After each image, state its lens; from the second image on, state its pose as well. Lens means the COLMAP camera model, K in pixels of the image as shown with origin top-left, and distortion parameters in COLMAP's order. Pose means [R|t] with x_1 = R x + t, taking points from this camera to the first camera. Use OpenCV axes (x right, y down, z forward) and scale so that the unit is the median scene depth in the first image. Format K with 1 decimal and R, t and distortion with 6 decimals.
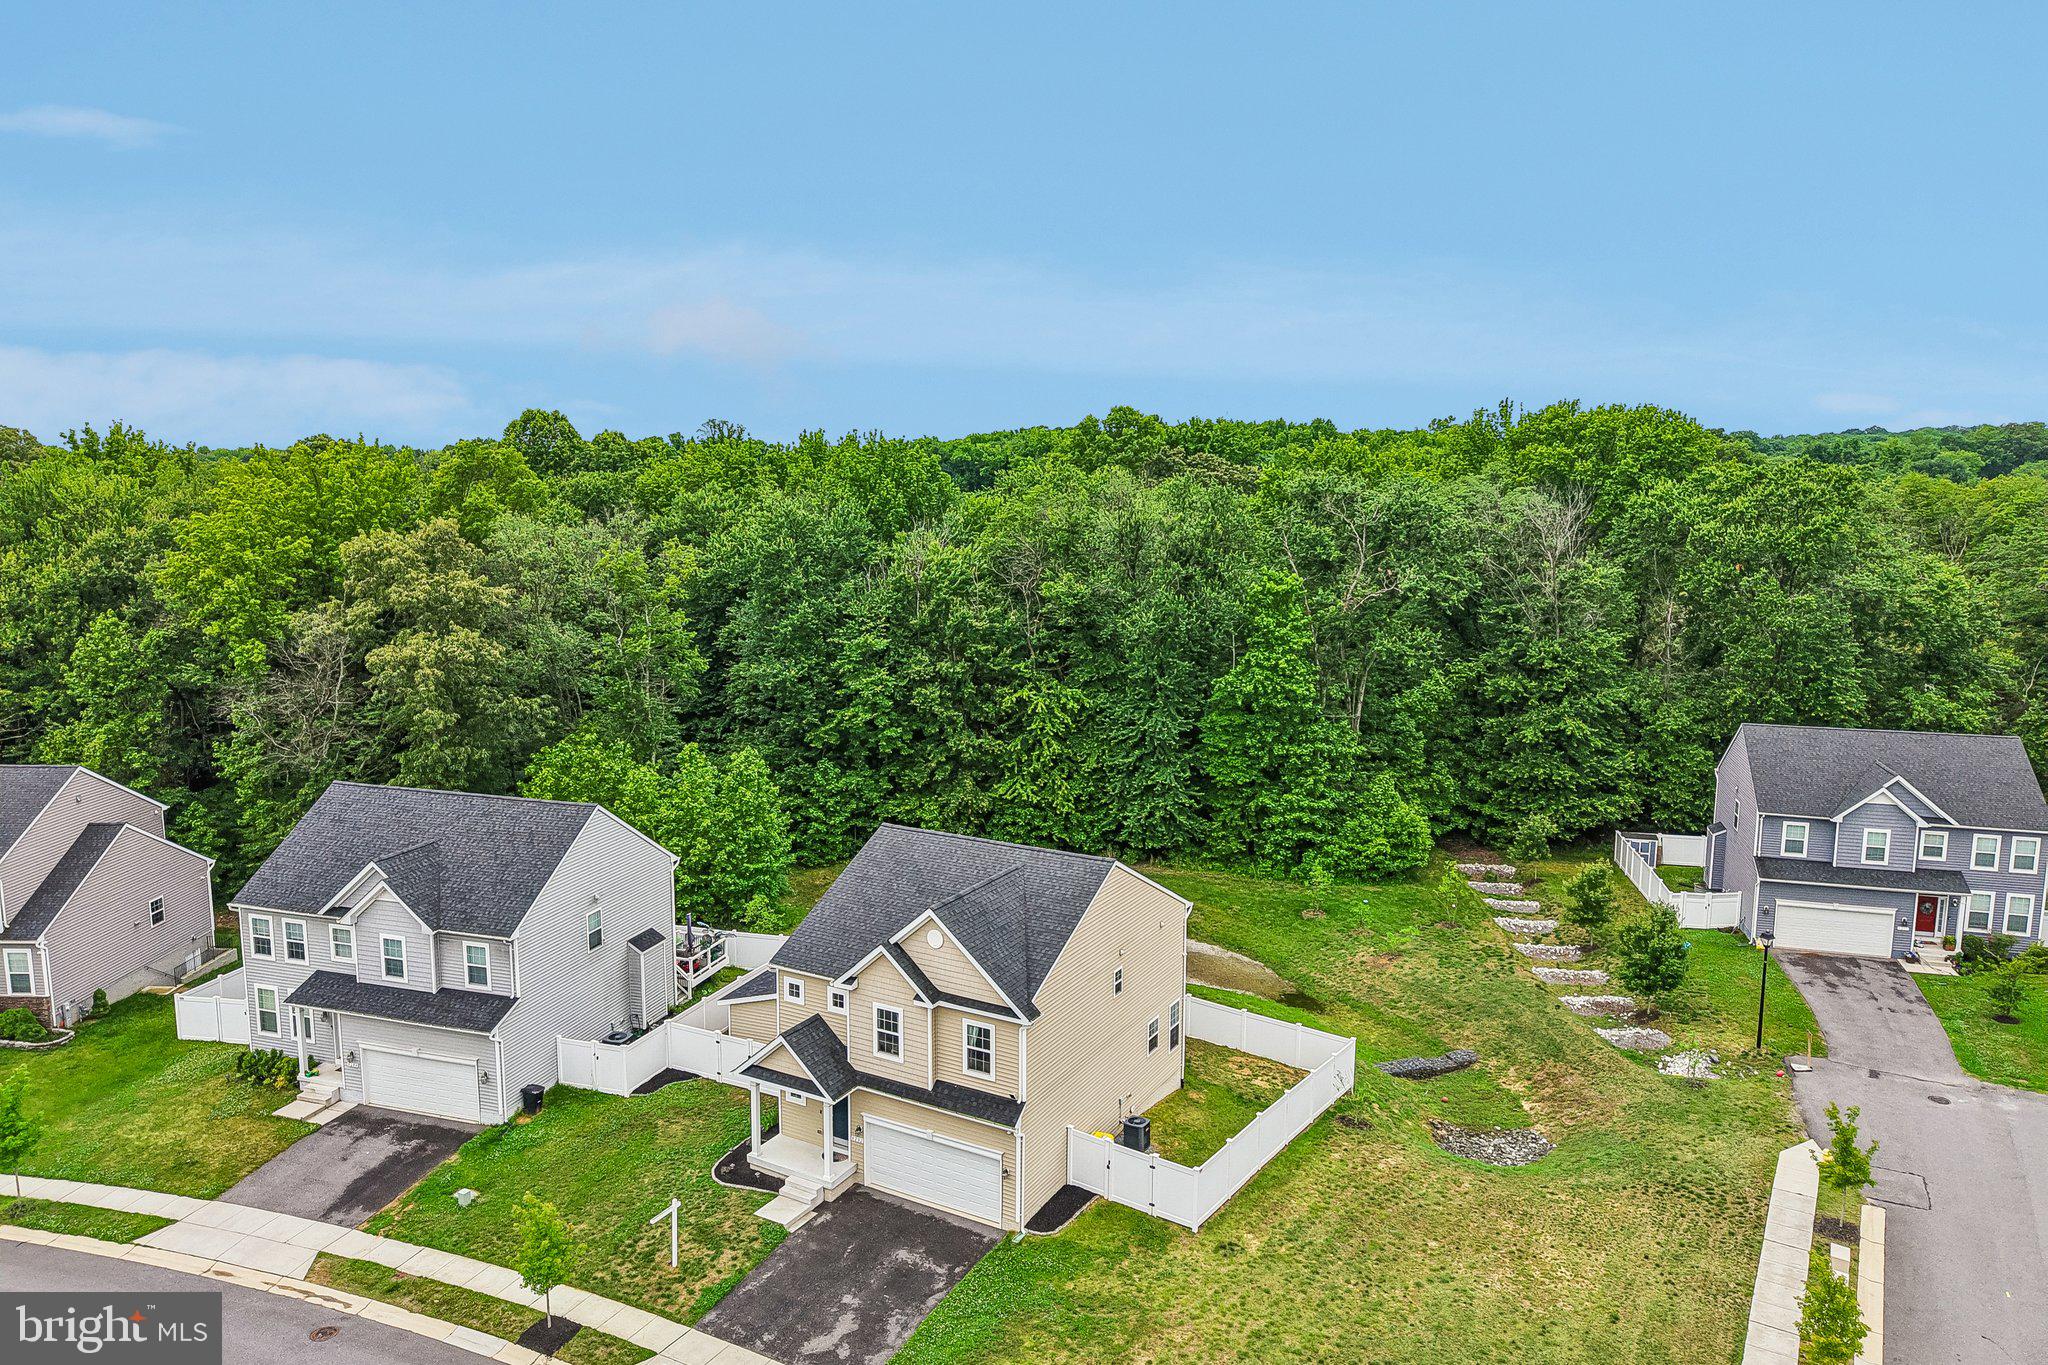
lens RADIAL K [[1380.2, 0, 1024.0], [0, 1380.2, 682.5], [0, 0, 1]] dist [0.019870, -0.026123]
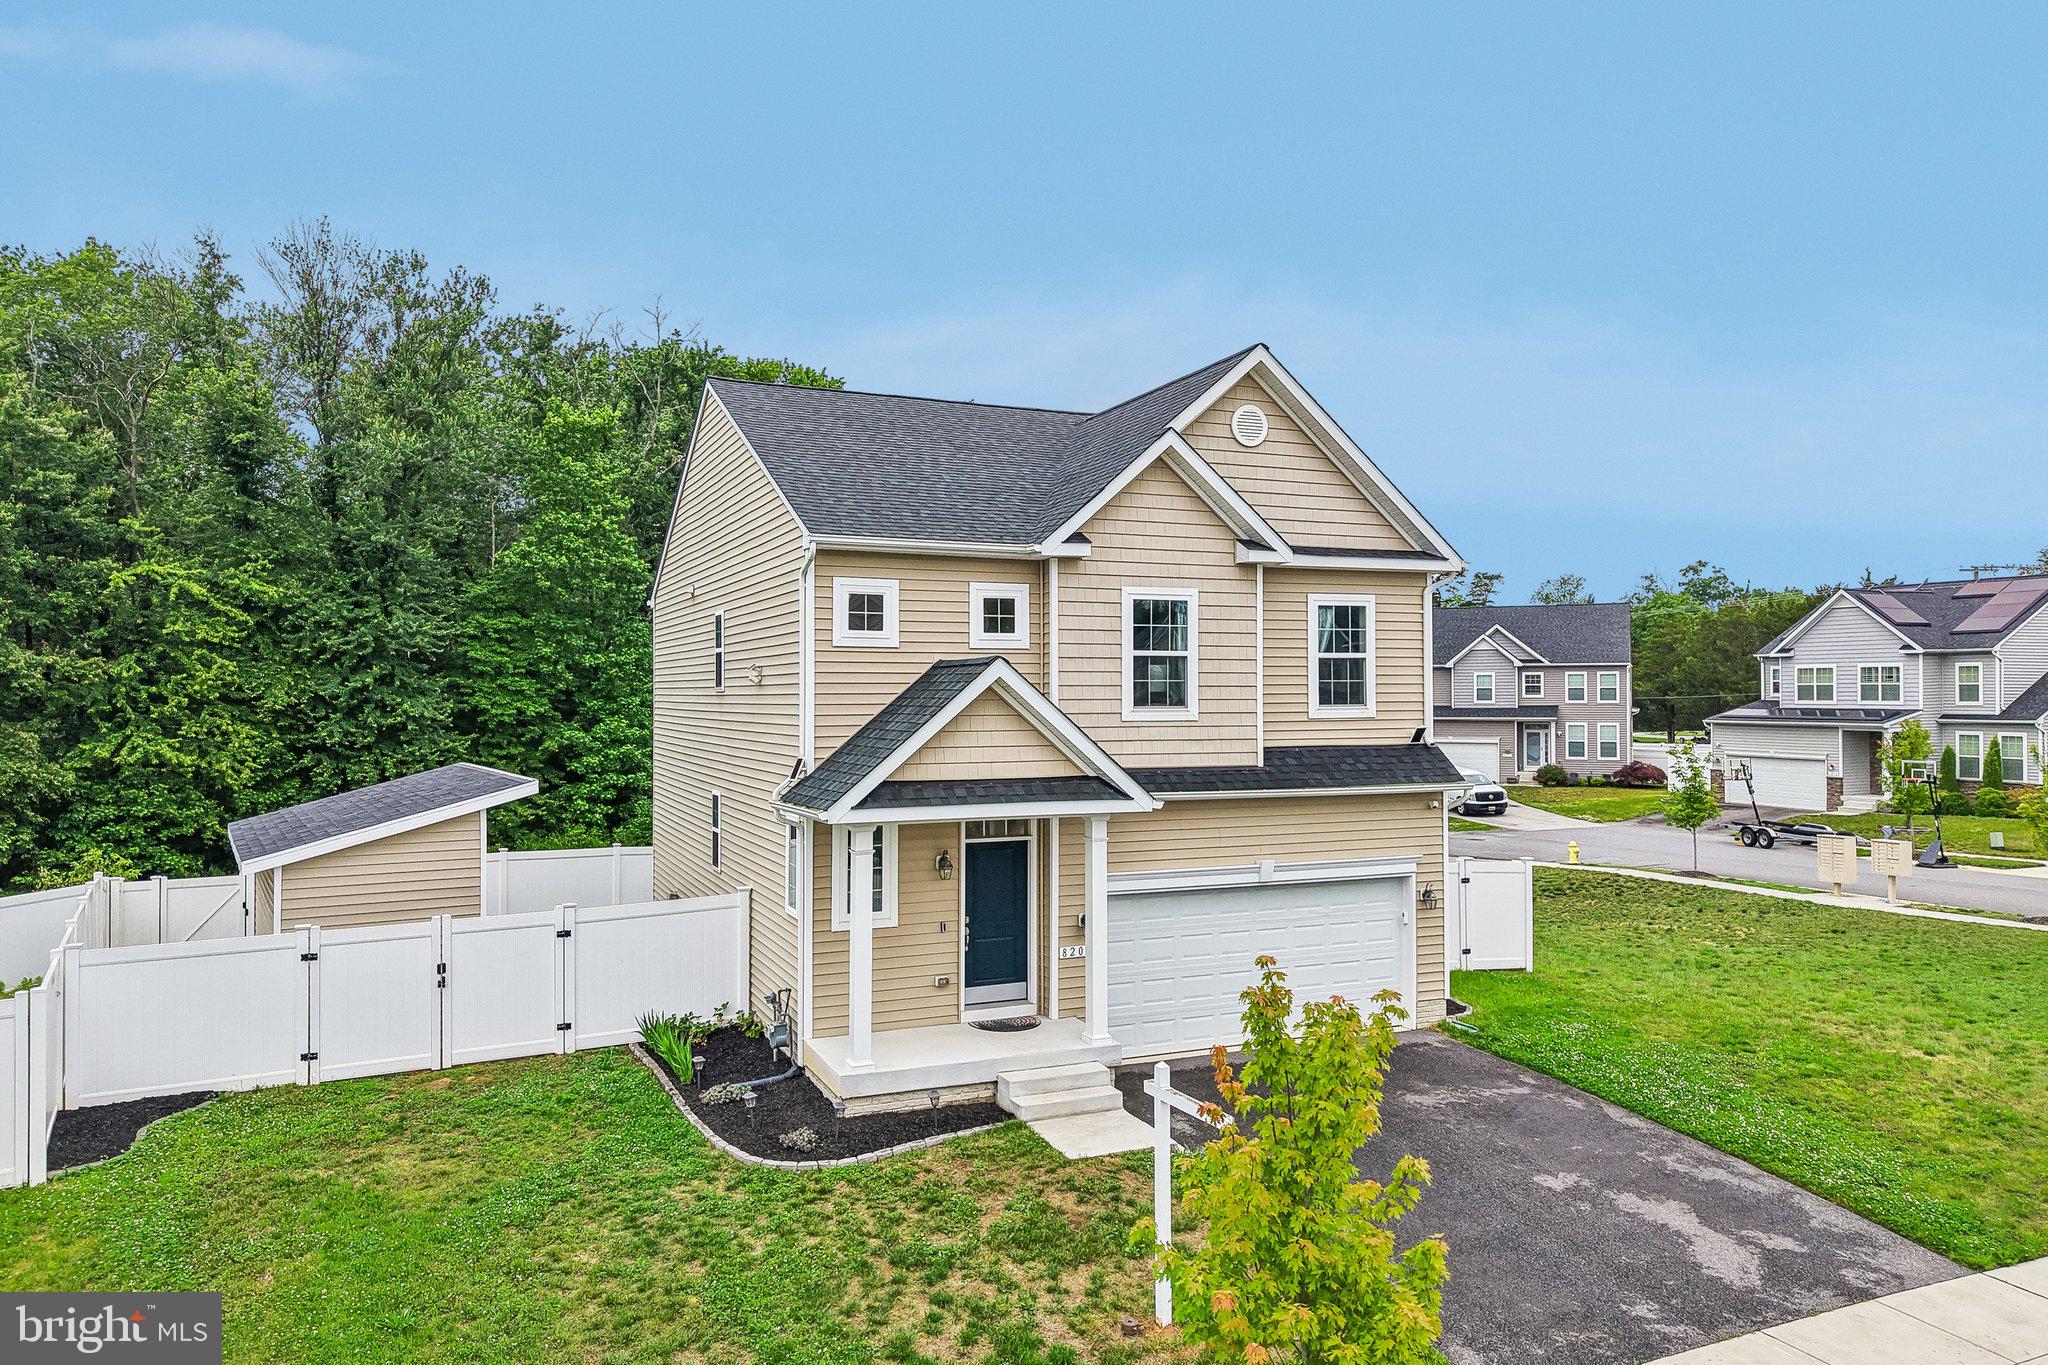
lens RADIAL K [[1386.3, 0, 1013.9], [0, 1386.3, 688.7], [0, 0, 1]] dist [0.021357, -0.000336]
pose [[0.601622, -0.000403, 0.798781, -0.450475], [0.129015, 0.986919, -0.096673, 0.289637], [-0.788293, 0.161215, 0.593804, 0.759854]]
